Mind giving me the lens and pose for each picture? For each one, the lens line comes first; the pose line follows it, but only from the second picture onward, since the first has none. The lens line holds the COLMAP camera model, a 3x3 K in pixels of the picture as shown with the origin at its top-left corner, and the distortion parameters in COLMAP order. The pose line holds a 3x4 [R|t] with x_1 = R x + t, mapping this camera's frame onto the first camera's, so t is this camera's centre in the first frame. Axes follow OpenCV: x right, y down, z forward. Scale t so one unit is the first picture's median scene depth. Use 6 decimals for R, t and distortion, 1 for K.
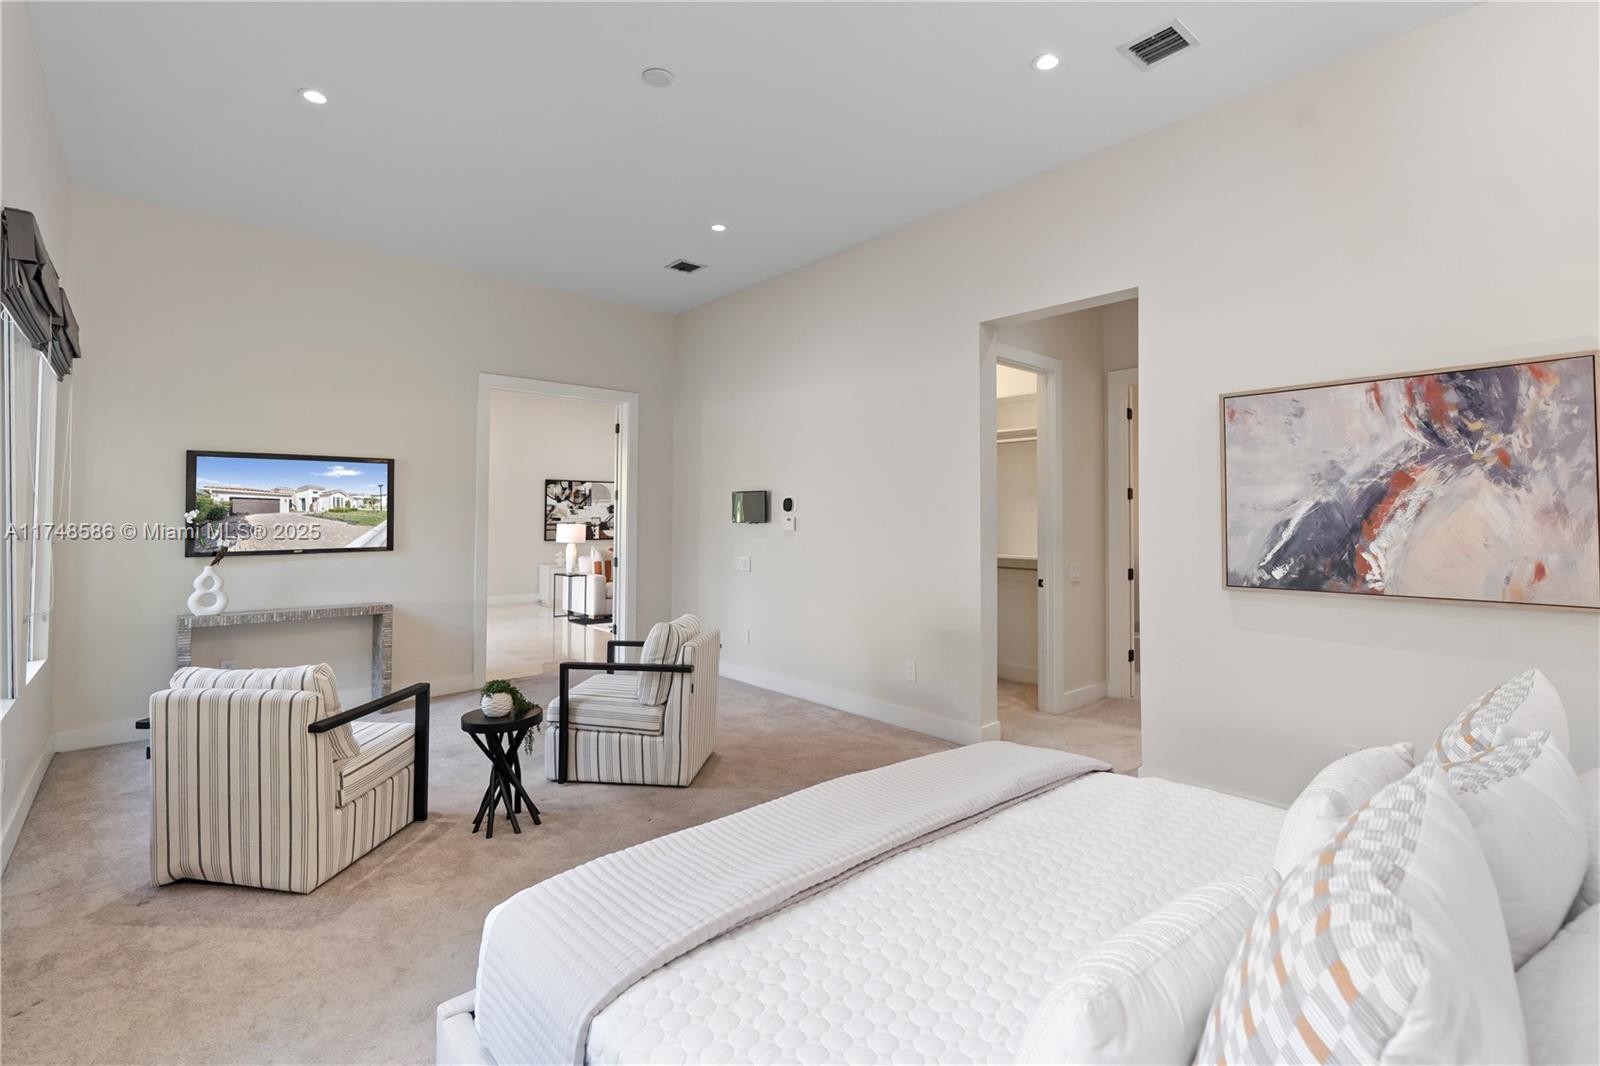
lens RADIAL K [[721.6, 0, 809.9], [0, 721.6, 515.8], [0, 0, 1]] dist [-0.009260, 0.000139]
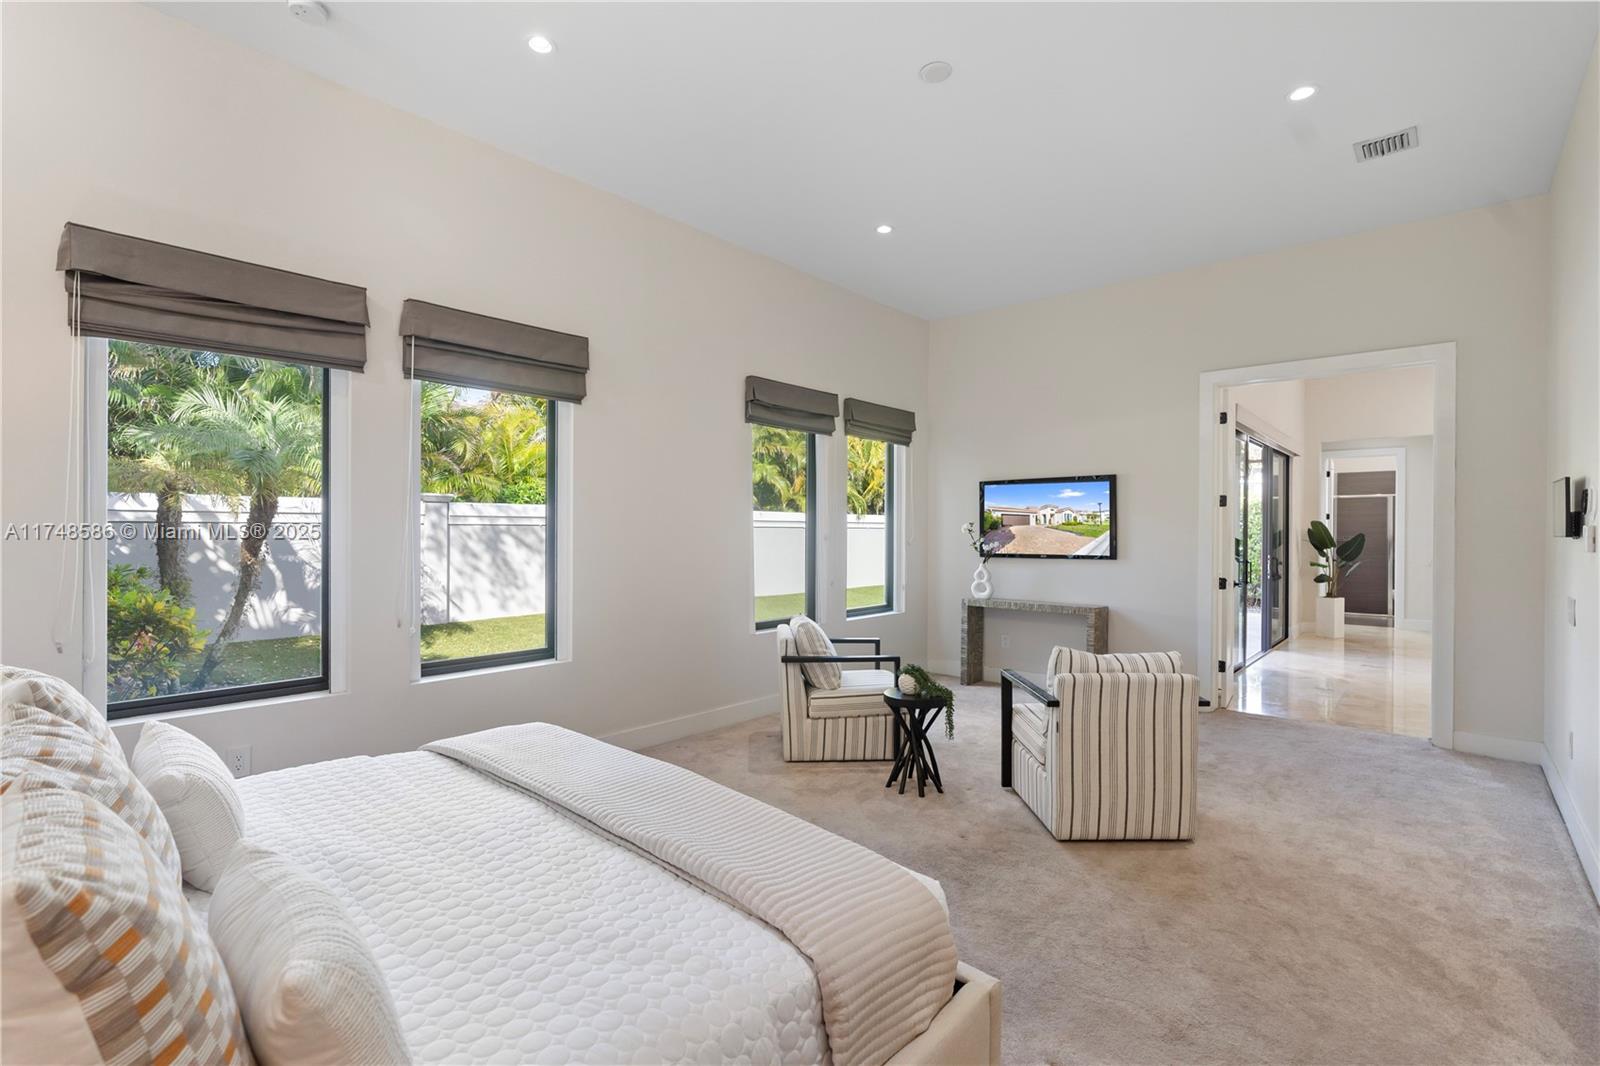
lens RADIAL K [[721.6, 0, 815.0], [0, 721.6, 535.1], [0, 0, 1]] dist [-0.009260, 0.000139]
pose [[0.130701, 0.008295, -0.991387, 0.514754], [0.001053, 0.999963, 0.008506, 0.001895], [0.991421, -0.002156, 0.130688, 0.480614]]
